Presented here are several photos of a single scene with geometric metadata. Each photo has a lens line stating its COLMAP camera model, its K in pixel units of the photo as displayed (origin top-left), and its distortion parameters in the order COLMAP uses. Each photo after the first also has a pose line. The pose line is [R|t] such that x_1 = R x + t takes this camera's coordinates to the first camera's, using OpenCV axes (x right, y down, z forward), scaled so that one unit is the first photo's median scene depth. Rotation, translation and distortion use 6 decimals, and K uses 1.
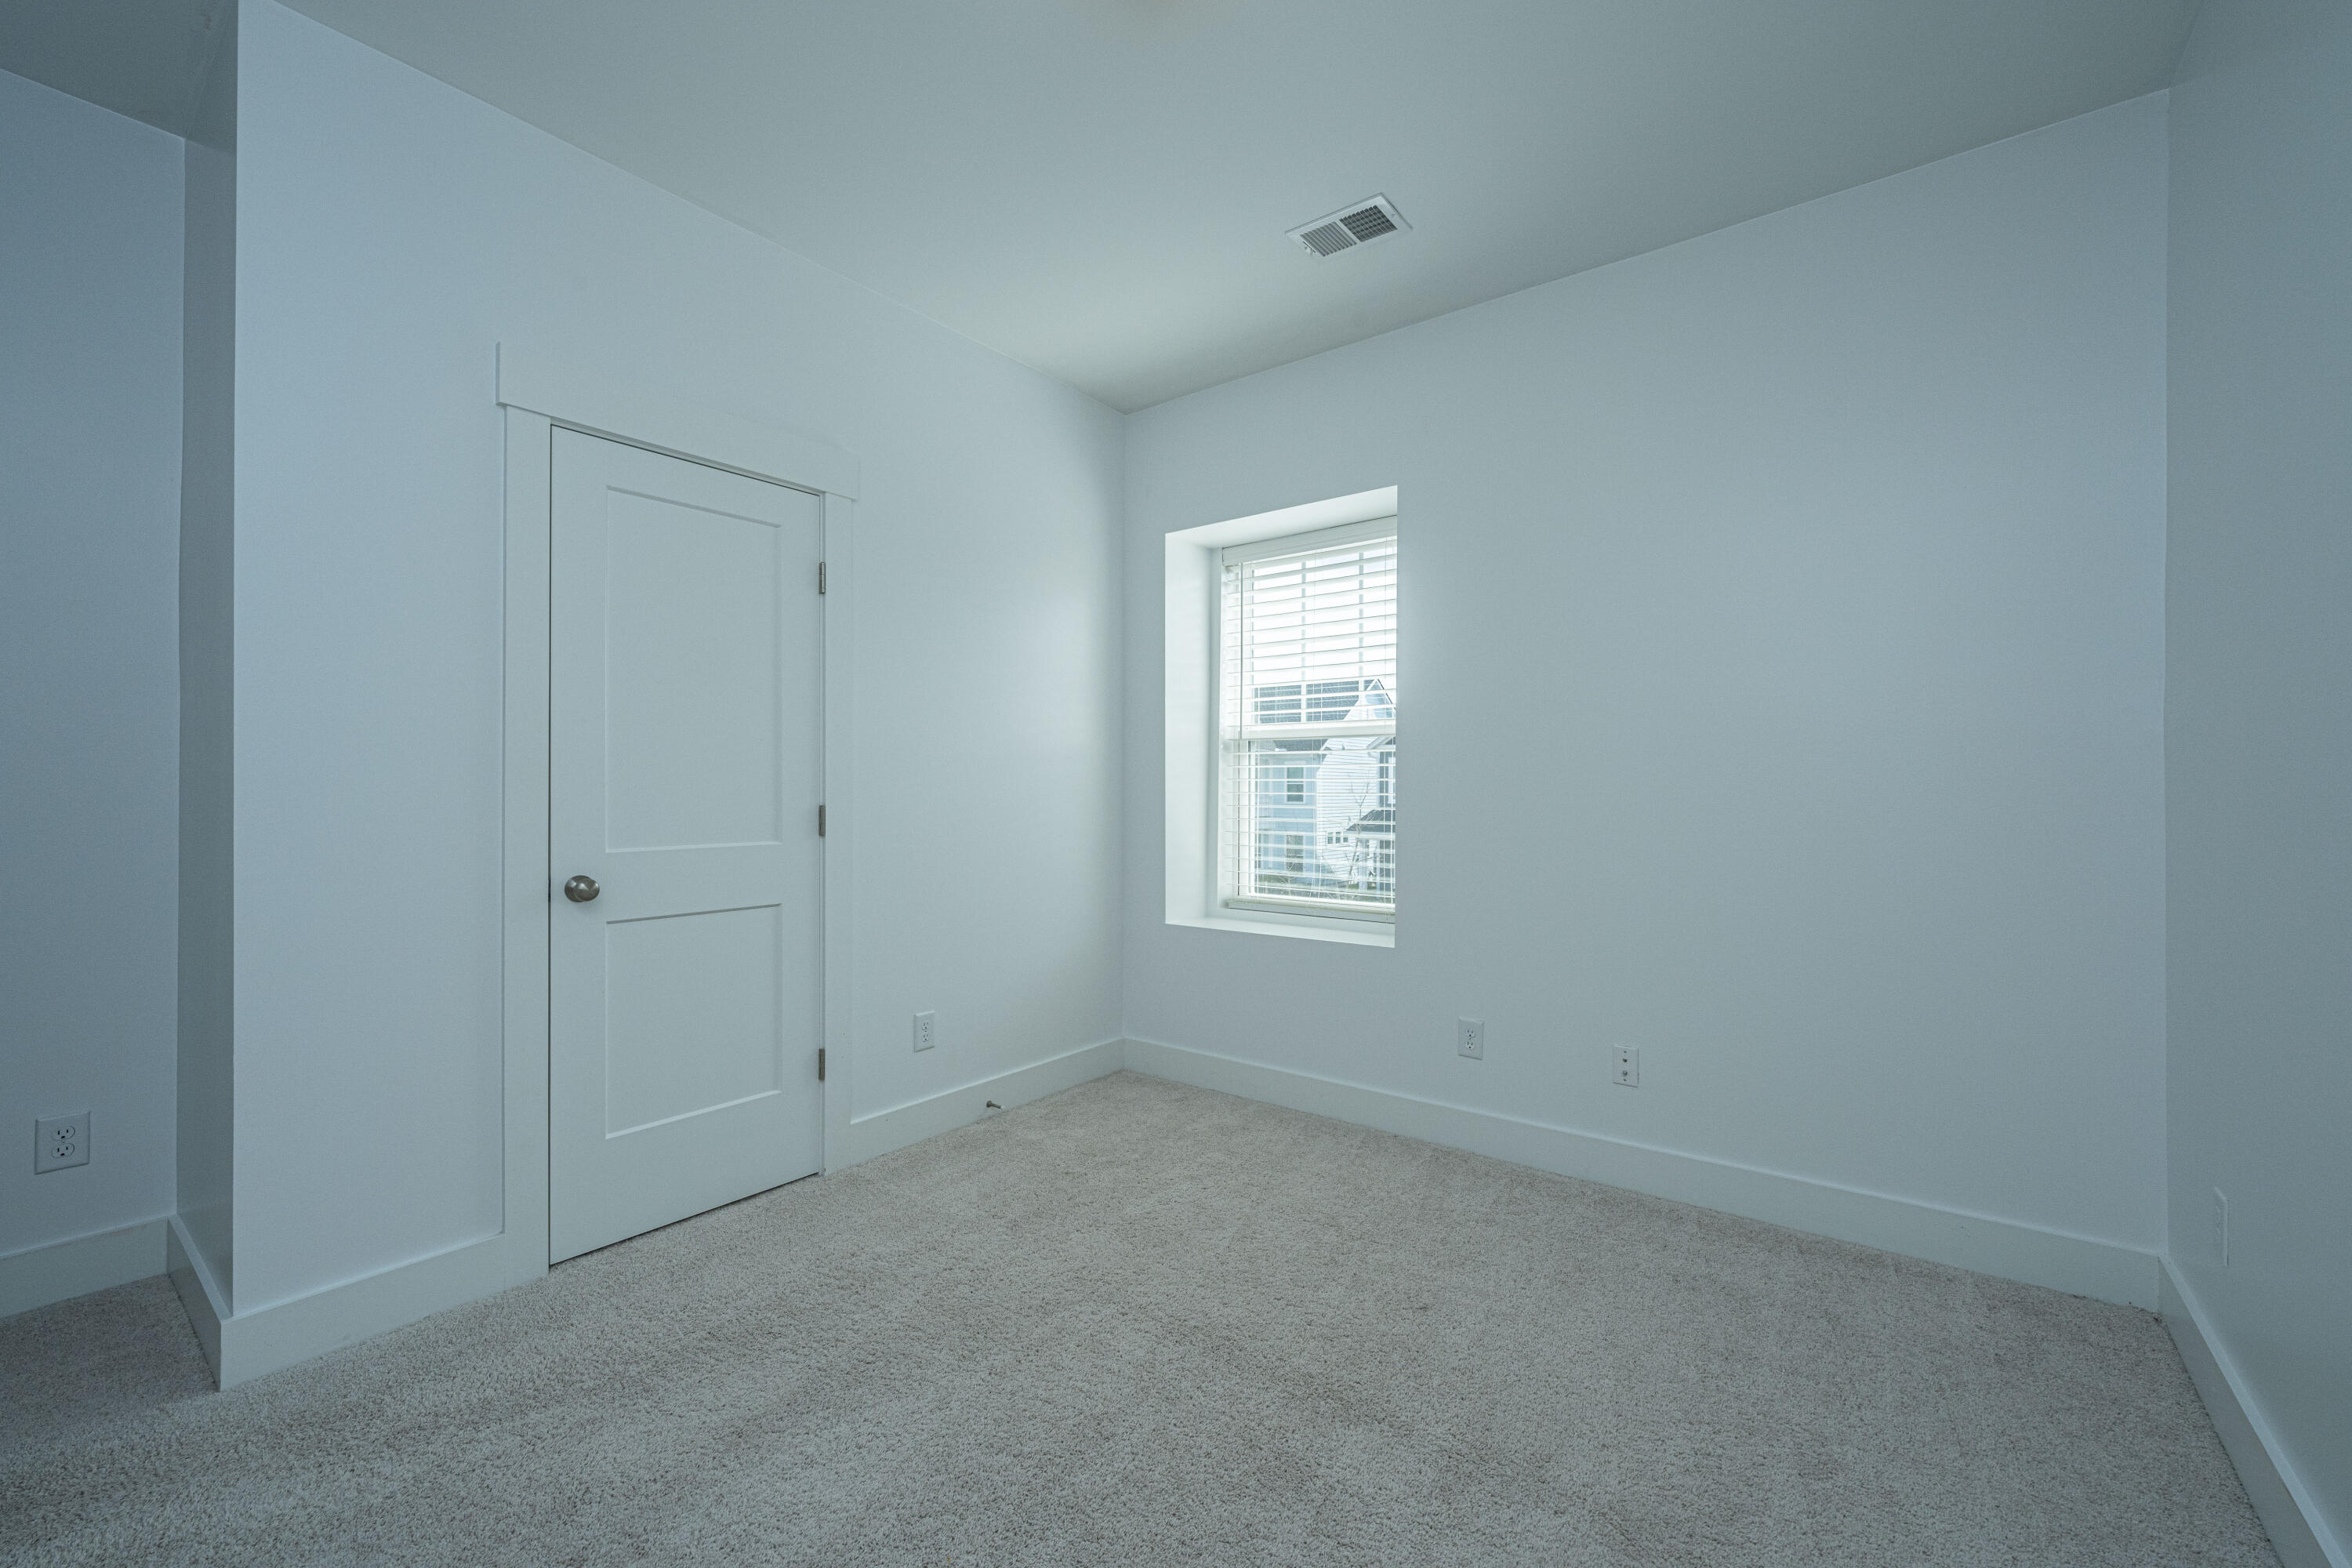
lens RADIAL K [[950.6, 0, 1170.8], [0, 950.6, 780.5], [0, 0, 1]] dist [-0.000153, 0.000003]
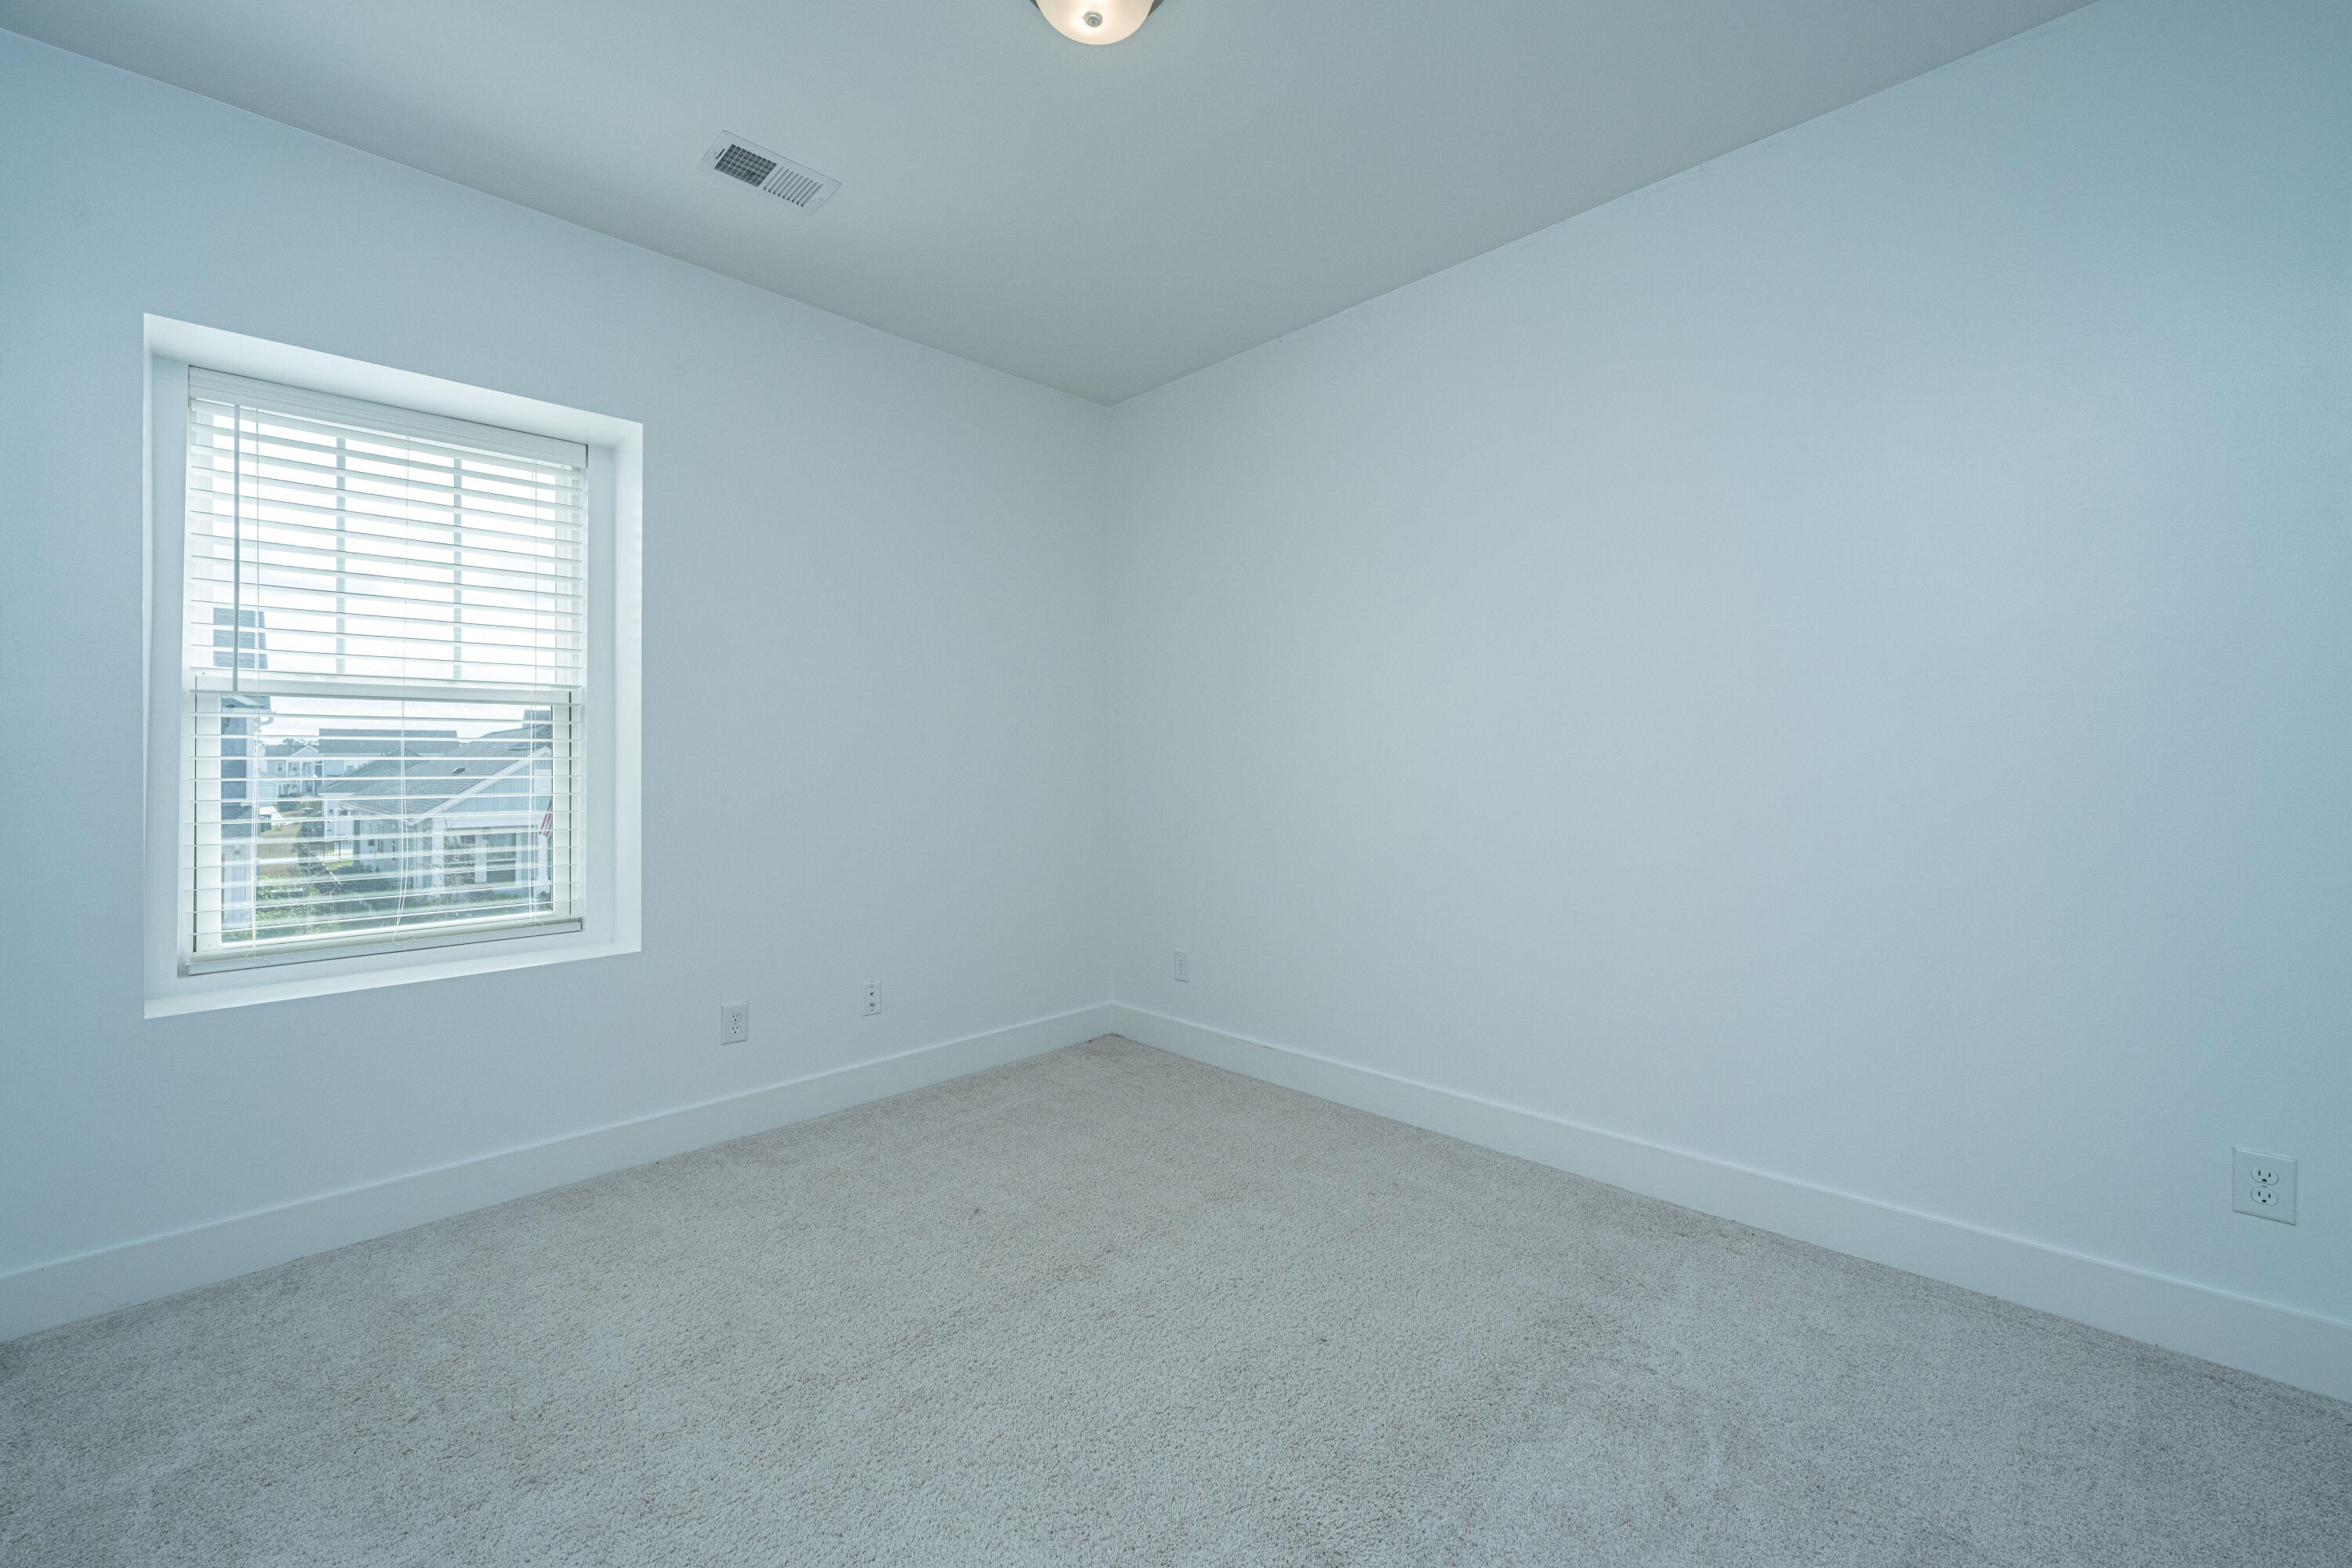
lens RADIAL K [[923.3, 0, 1220.3], [0, 923.3, 755.8], [0, 0, 1]] dist [0.000255, -0.000039]
pose [[0.109078, 0.007178, 0.994007, -0.581248], [0.004273, 0.999961, -0.007690, 0.005958], [-0.994024, 0.005086, 0.109043, 0.402835]]
